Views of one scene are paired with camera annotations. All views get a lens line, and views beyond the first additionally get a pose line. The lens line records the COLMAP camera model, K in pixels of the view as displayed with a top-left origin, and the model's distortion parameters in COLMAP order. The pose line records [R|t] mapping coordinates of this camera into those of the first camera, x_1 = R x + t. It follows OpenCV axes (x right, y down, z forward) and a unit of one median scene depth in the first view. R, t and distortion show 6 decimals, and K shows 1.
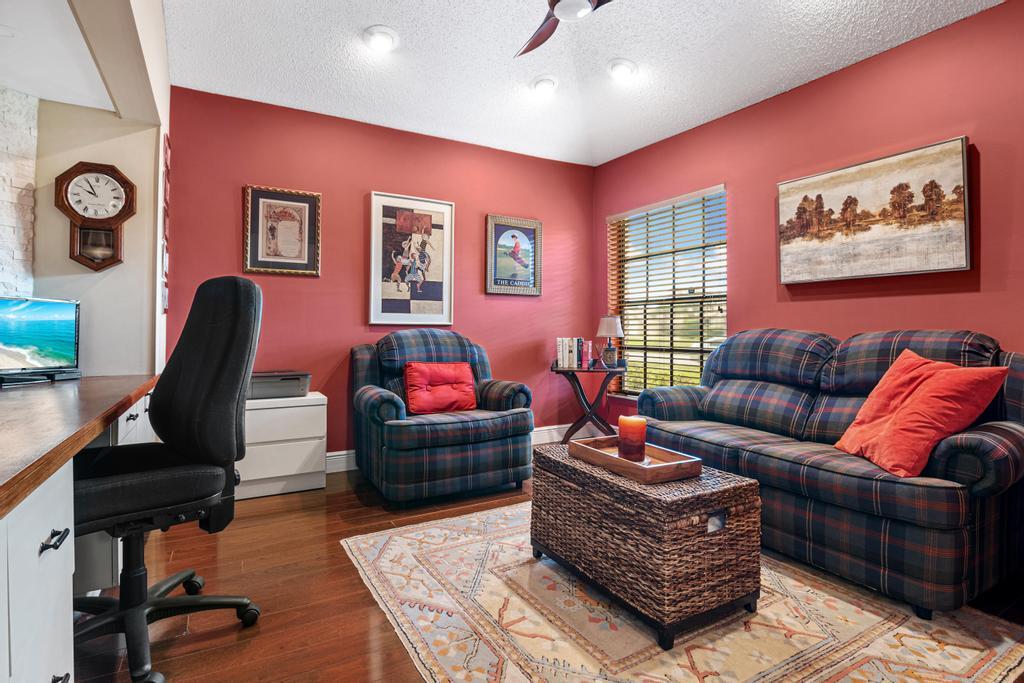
lens RADIAL K [[511.9, 0, 511.0], [0, 511.9, 335.0], [0, 0, 1]] dist [-0.015525, -0.004661]
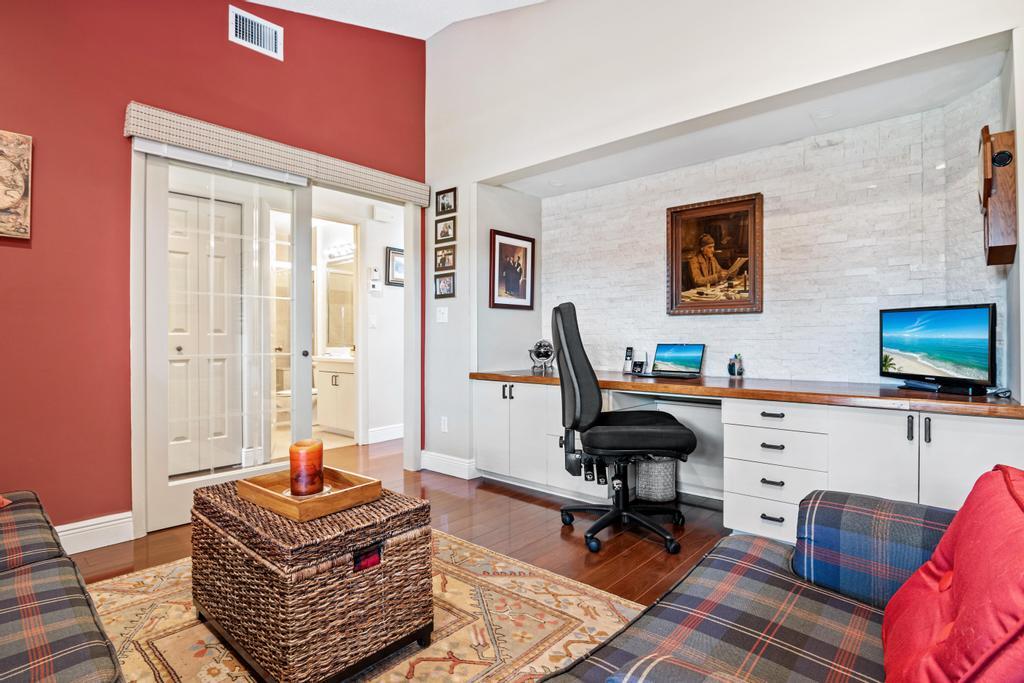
lens RADIAL K [[511.9, 0, 511.5], [0, 511.9, 339.6], [0, 0, 1]] dist [-0.015525, -0.004661]
pose [[-0.950828, 0.001333, -0.309717, 0.175969], [0.000651, 0.999997, 0.002304, -0.009986], [0.309720, 0.001989, -0.950826, 1.934931]]
